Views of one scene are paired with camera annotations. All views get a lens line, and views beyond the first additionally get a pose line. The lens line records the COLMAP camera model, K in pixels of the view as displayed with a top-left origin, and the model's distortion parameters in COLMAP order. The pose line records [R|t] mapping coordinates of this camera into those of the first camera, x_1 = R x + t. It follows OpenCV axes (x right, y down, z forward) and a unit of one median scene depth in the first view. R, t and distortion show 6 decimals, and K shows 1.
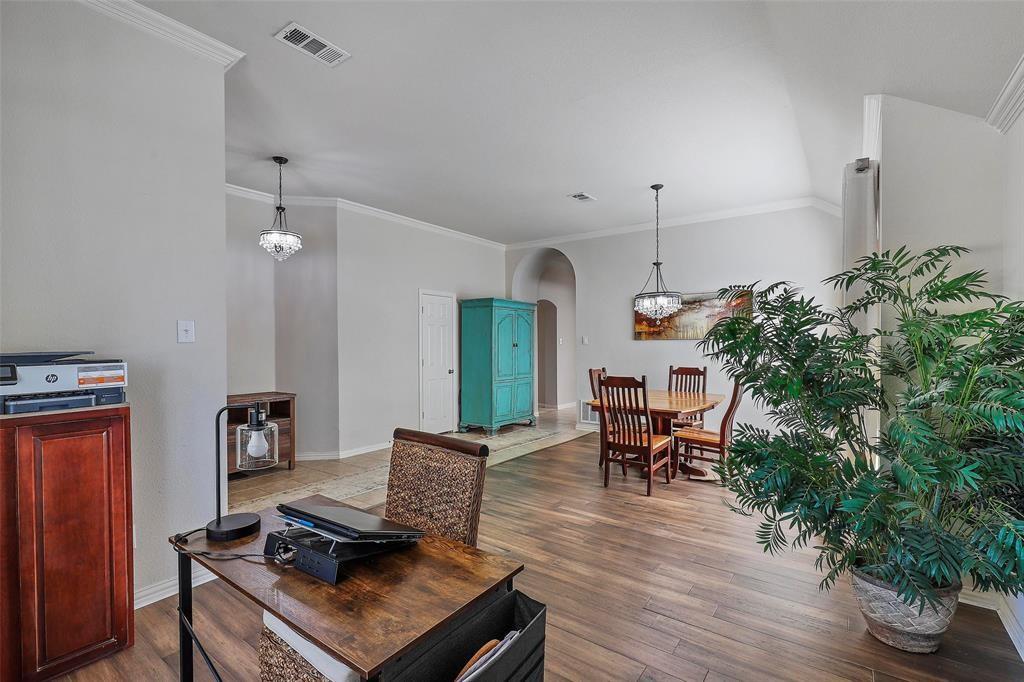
lens RADIAL K [[466.2, 0, 511.1], [0, 466.2, 345.9], [0, 0, 1]] dist [-0.002953, 0.001495]
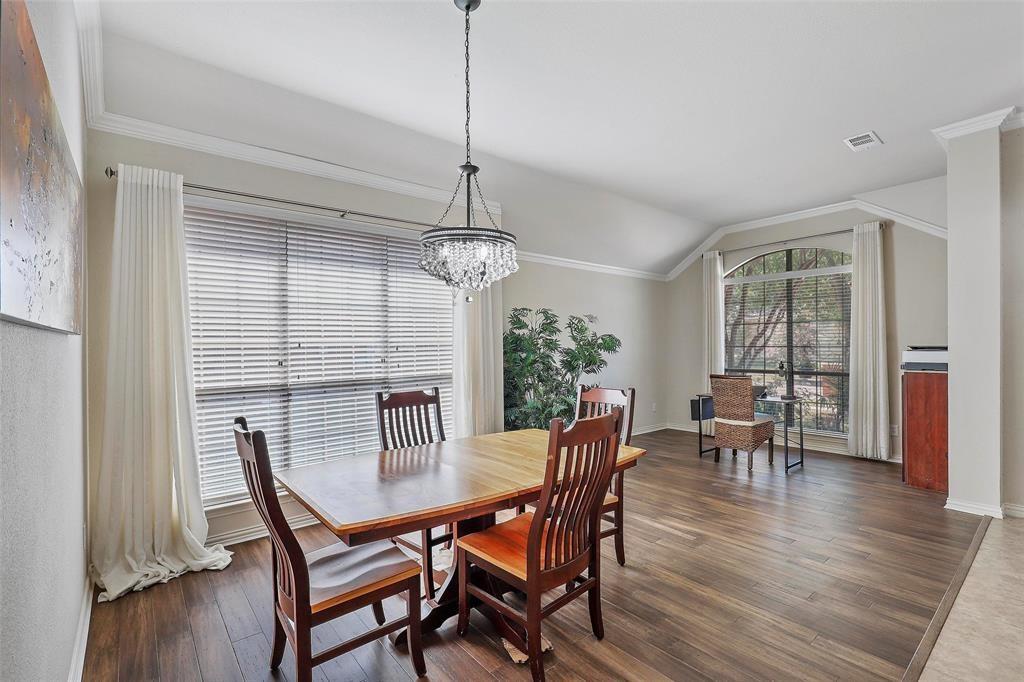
lens RADIAL K [[466.2, 0, 515.1], [0, 466.2, 344.9], [0, 0, 1]] dist [-0.002953, 0.001495]
pose [[-0.971874, 0.012025, 0.235196, 0.220300], [0.012056, 0.999926, -0.001308, -0.005289], [-0.235194, 0.001564, -0.971947, 1.913679]]
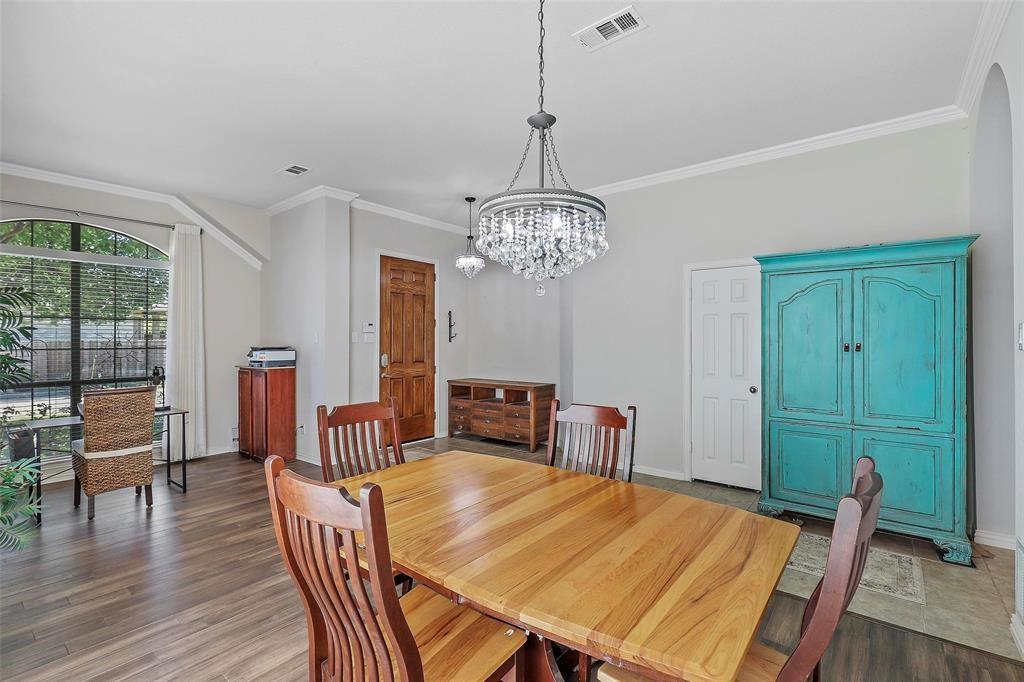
lens RADIAL K [[466.2, 0, 511.5], [0, 466.2, 340.6], [0, 0, 1]] dist [-0.002953, 0.001495]
pose [[-0.044679, 0.006791, -0.998978, 0.887847], [-0.000174, 0.999977, 0.006806, -0.022269], [0.999001, 0.000478, -0.044677, 1.330112]]
